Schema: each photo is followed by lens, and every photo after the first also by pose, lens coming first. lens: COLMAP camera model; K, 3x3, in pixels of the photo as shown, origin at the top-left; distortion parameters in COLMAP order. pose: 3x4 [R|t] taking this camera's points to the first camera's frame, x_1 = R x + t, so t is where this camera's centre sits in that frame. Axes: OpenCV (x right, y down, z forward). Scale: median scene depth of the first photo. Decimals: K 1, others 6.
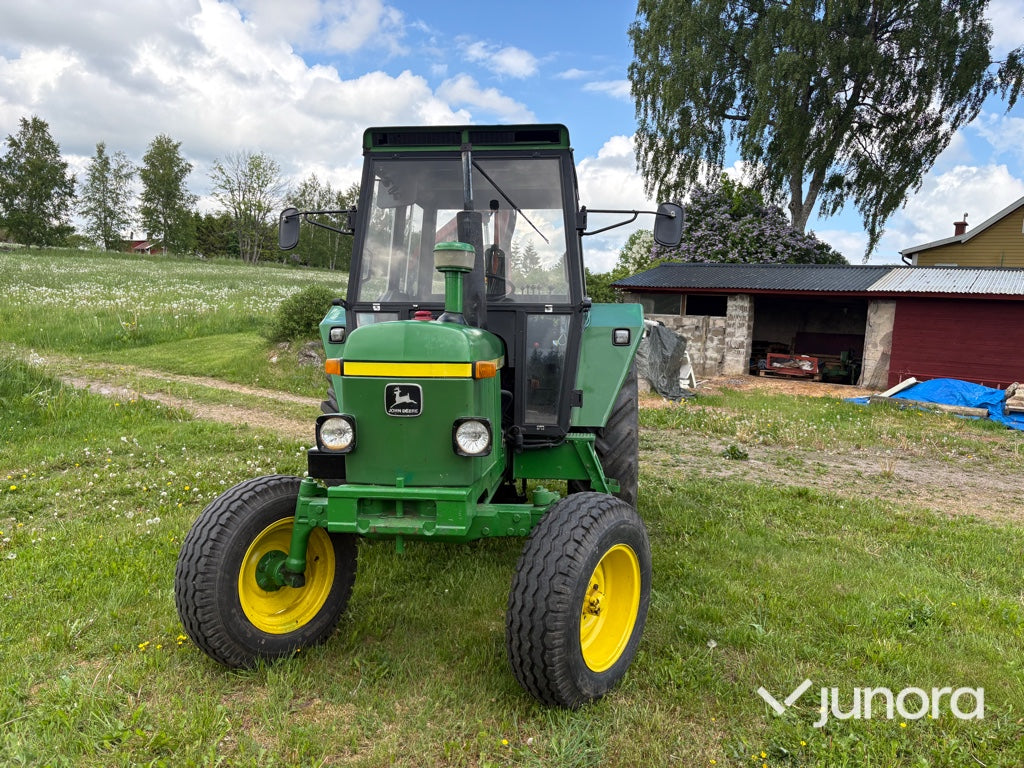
lens RADIAL K [[772.4, 0, 508.9], [0, 772.4, 372.9], [0, 0, 1]] dist [0.036634, -0.040117]
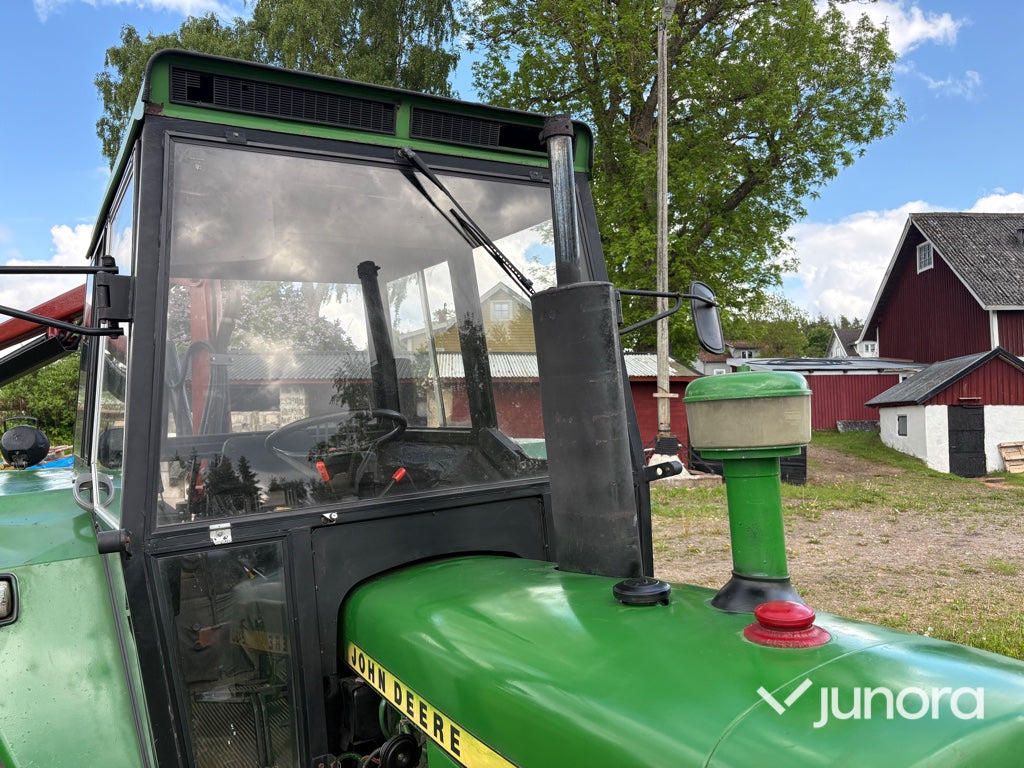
lens RADIAL K [[772.4, 0, 510.3], [0, 772.4, 381.0], [0, 0, 1]] dist [0.036634, -0.040117]
pose [[0.777726, -0.039781, 0.627344, -0.069171], [0.098724, 0.993340, -0.059400, -0.028663], [-0.620803, 0.108130, 0.776474, 0.148536]]
